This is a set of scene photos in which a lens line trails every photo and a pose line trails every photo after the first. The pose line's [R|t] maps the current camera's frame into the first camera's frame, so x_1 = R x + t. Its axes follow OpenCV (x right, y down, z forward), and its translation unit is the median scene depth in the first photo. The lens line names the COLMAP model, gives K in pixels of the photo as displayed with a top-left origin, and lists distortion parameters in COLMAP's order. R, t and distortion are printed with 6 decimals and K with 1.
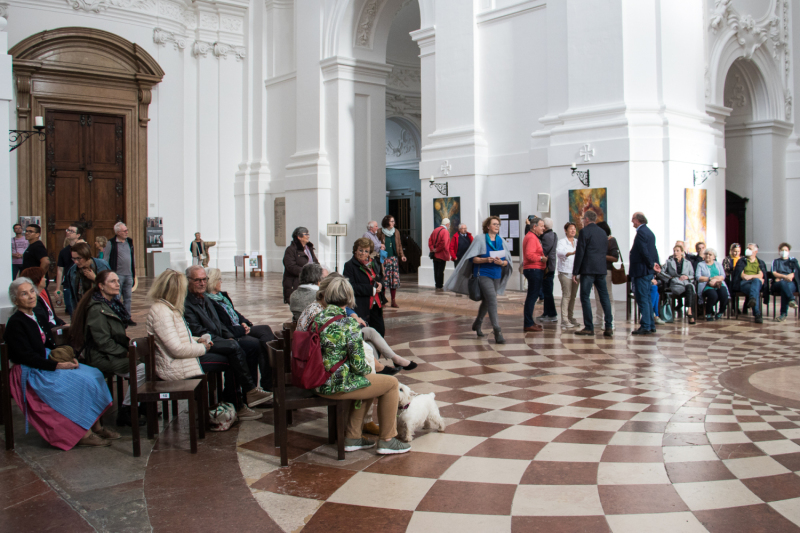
lens RADIAL K [[735.3, 0, 464.4], [0, 735.3, 248.0], [0, 0, 1]] dist [-0.119807, 0.018721]
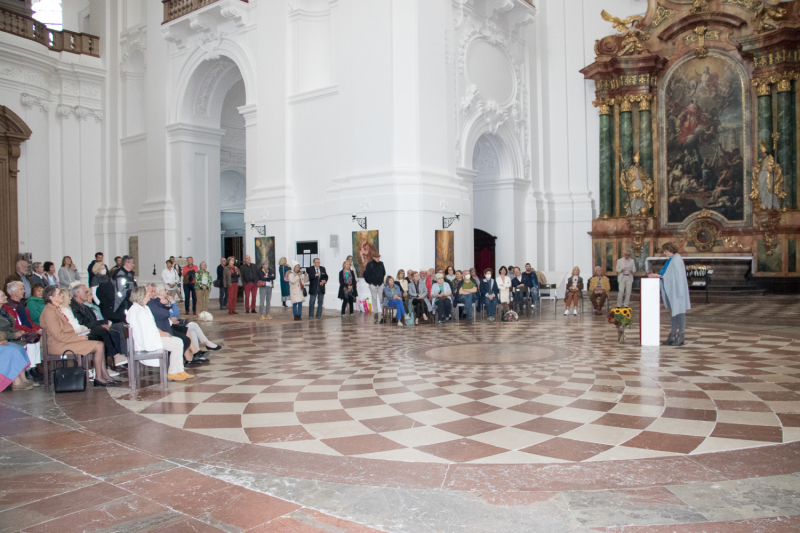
lens RADIAL K [[662.0, 0, 418.9], [0, 662.0, 278.5], [0, 0, 1]] dist [-0.184200, 0.164451]
pose [[0.985833, -0.009844, 0.167441, 0.047334], [0.009642, 0.999951, 0.002017, 0.004793], [-0.167453, -0.000374, 0.985880, -0.175422]]
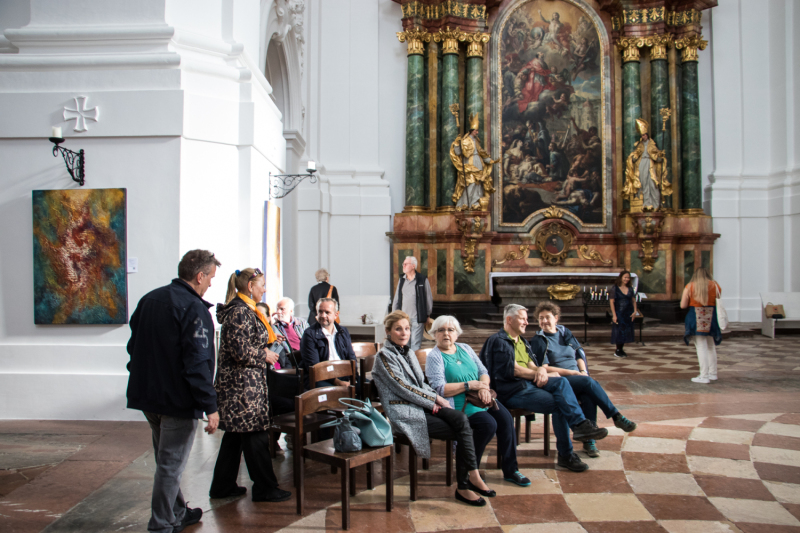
lens RADIAL K [[662.0, 0, 418.9], [0, 662.0, 278.5], [0, 0, 1]] dist [-0.184200, 0.164451]
pose [[0.677282, -0.000466, 0.735723, 0.010481], [0.016210, 0.999767, -0.014288, -0.010492], [-0.735545, 0.021603, 0.677132, 0.437749]]
